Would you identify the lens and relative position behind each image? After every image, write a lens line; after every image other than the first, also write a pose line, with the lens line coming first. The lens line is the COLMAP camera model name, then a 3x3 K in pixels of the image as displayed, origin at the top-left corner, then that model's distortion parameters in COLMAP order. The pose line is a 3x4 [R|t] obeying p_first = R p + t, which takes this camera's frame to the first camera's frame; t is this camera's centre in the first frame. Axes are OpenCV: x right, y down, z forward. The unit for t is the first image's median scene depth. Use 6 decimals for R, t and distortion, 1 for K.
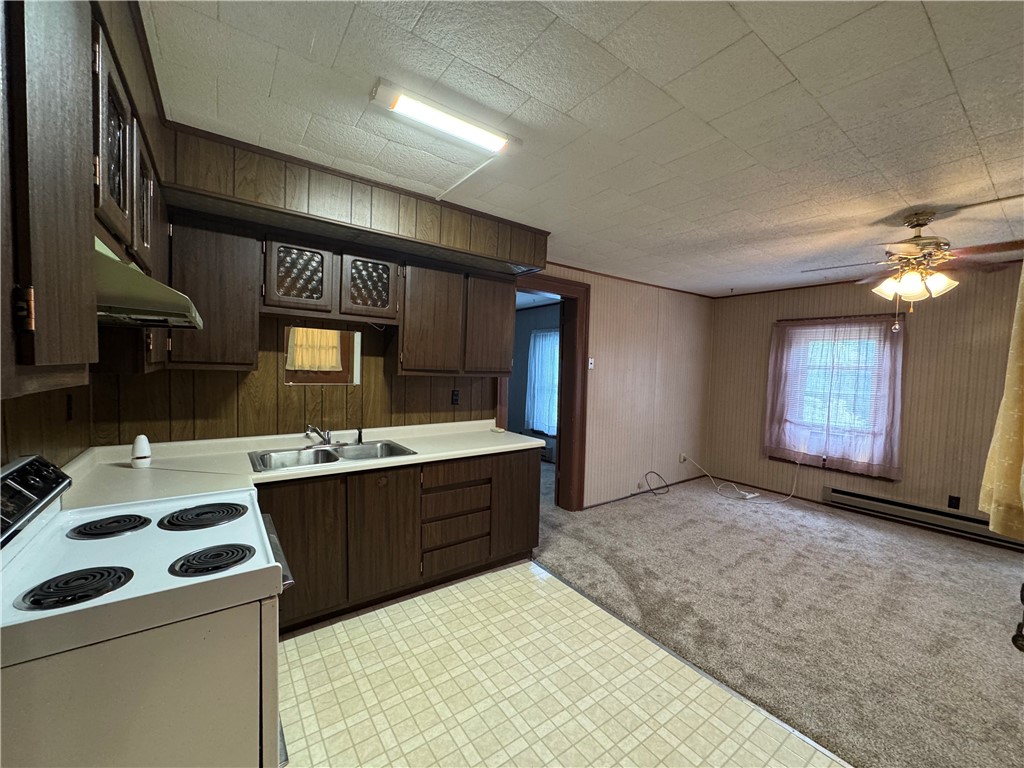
lens RADIAL K [[407.5, 0, 512.0], [0, 407.5, 384.0], [0, 0, 1]] dist [-0.001071, -0.000135]
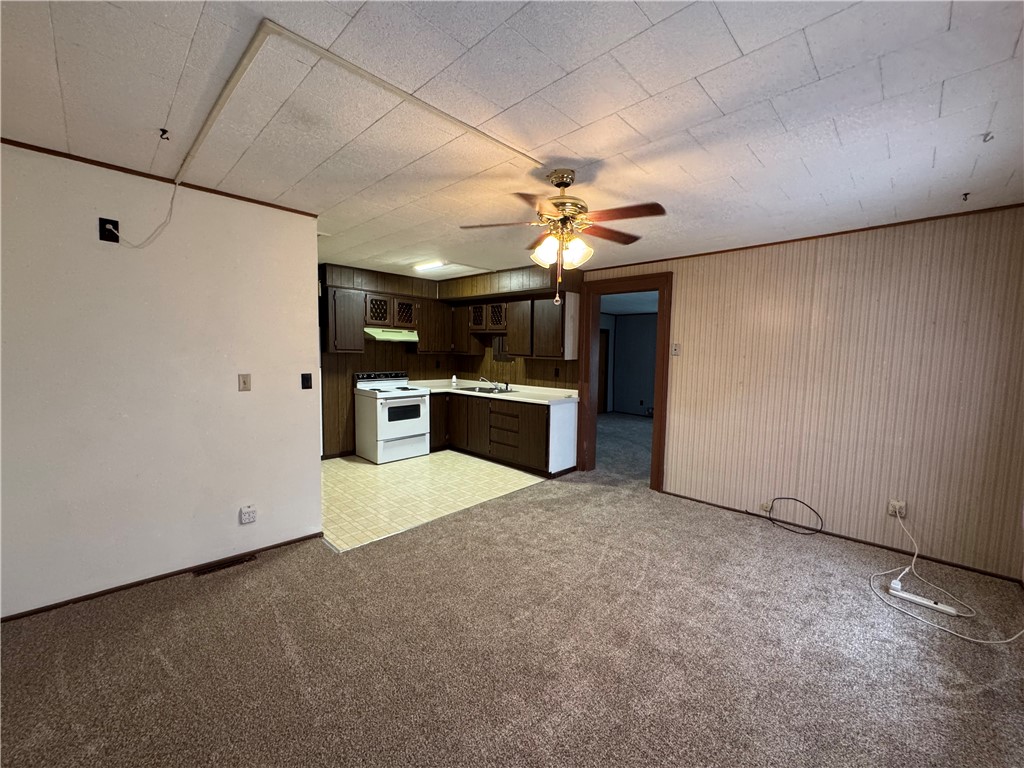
lens RADIAL K [[407.5, 0, 512.0], [0, 407.5, 384.0], [0, 0, 1]] dist [-0.001071, -0.000135]
pose [[0.168270, 0.054508, -0.984233, 1.161396], [-0.056958, 0.997339, 0.045496, 0.011775], [0.984094, 0.048404, 0.170927, 0.462280]]
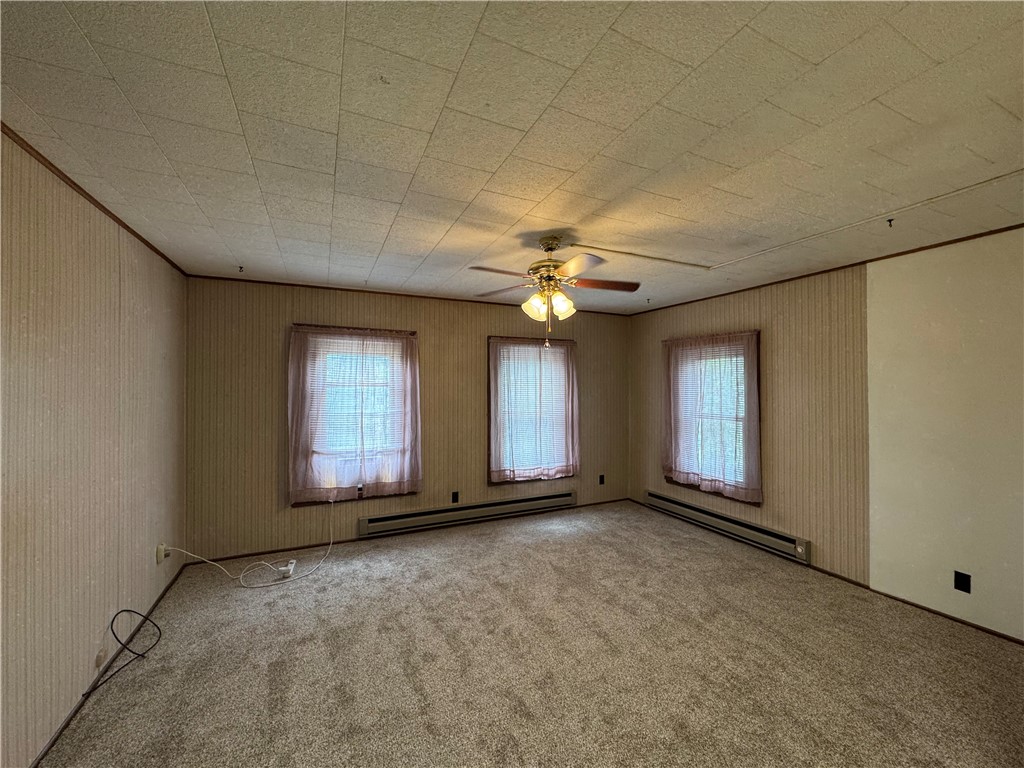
lens RADIAL K [[407.5, 0, 512.0], [0, 407.5, 384.0], [0, 0, 1]] dist [-0.001071, -0.000135]
pose [[0.187940, -0.015127, 0.982064, -0.033575], [0.049592, 0.998752, 0.005893, -0.033113], [-0.980928, 0.047595, 0.188455, 0.559339]]
